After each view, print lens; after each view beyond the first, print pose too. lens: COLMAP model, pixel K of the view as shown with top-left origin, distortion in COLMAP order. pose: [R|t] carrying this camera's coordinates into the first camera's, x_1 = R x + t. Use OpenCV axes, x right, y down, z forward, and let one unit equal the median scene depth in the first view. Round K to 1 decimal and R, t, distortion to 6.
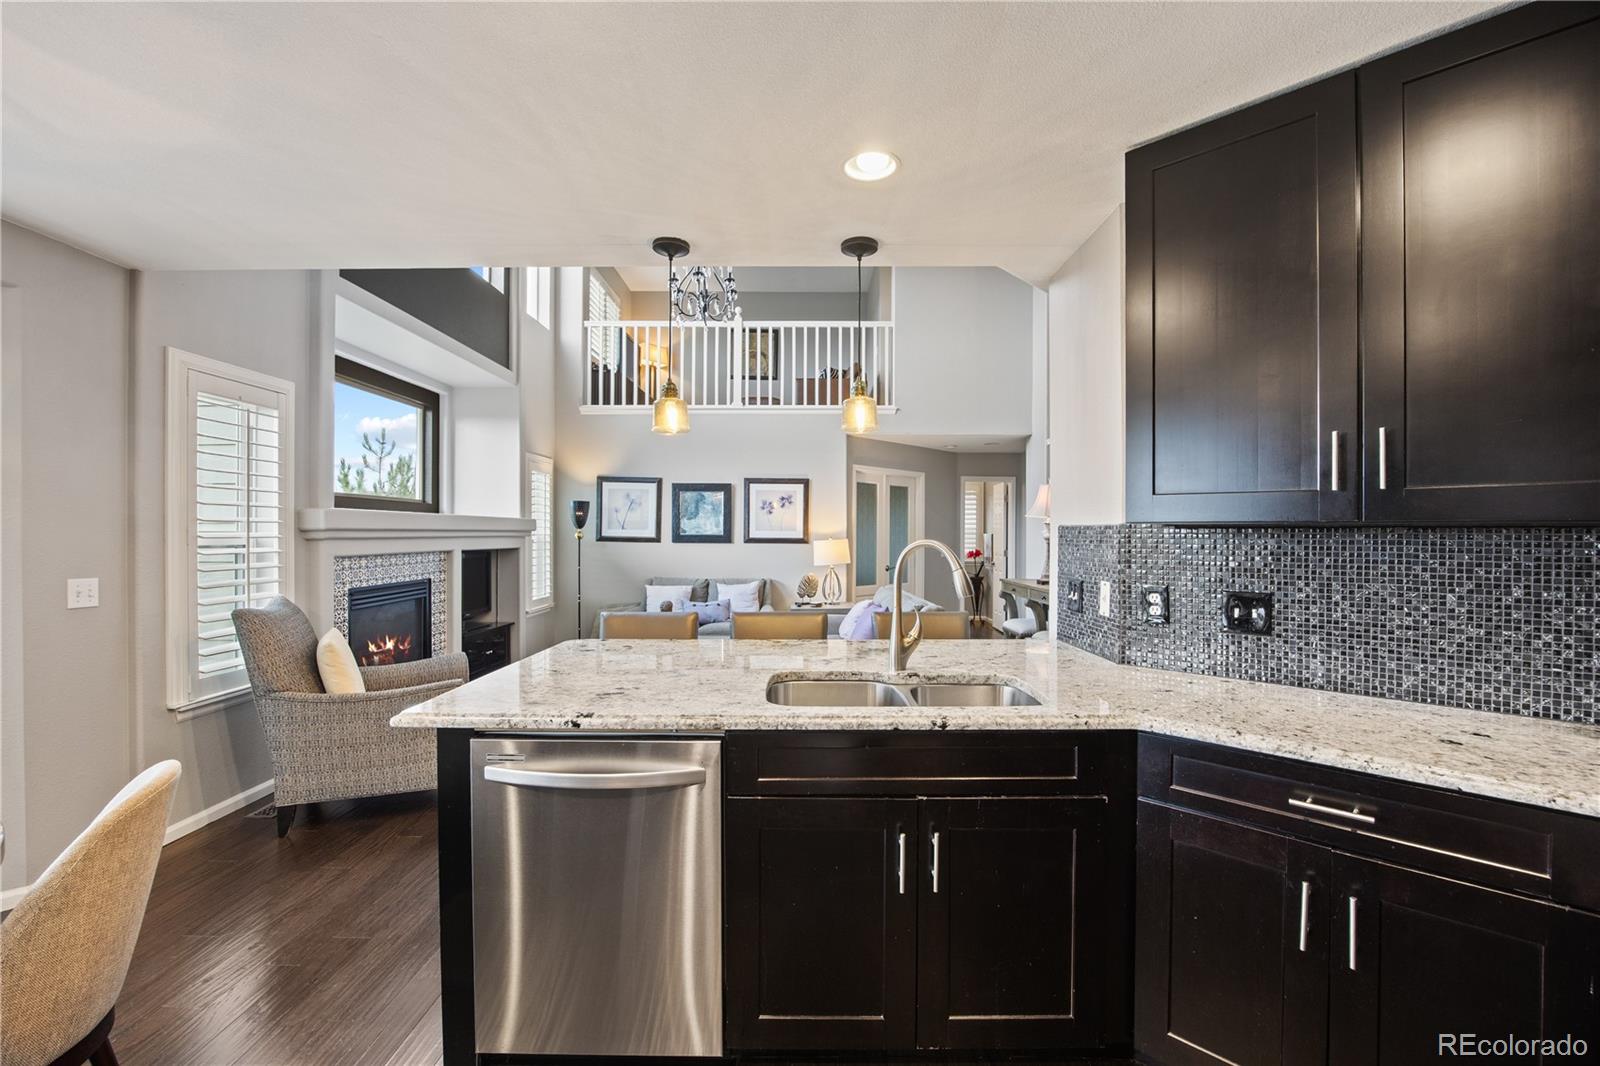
lens RADIAL K [[593.4, 0, 801.2], [0, 593.4, 540.9], [0, 0, 1]] dist [-0.000019, -0.000003]
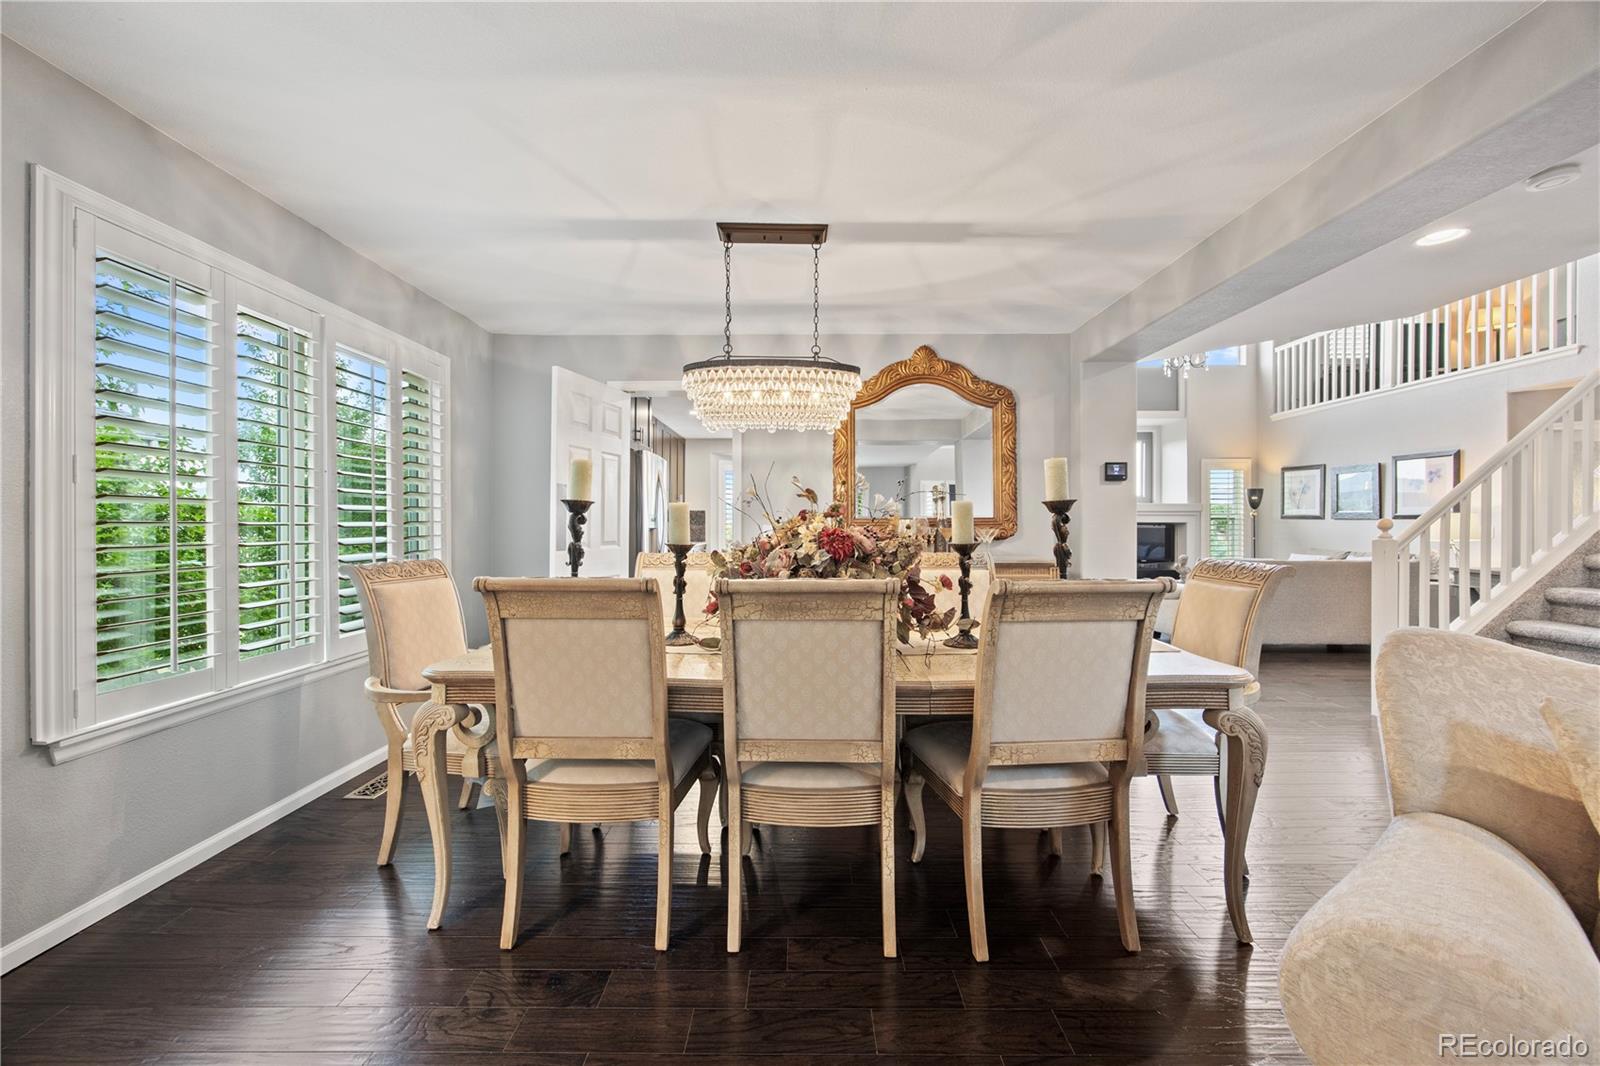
lens RADIAL K [[617.4, 0, 797.8], [0, 617.4, 529.3], [0, 0, 1]] dist [-0.009461, -0.000064]
pose [[0.001211, 0.006921, -0.999975, 0.970199], [0.001832, 0.999974, 0.006923, 0.011685], [0.999998, -0.001840, 0.001198, -0.036915]]
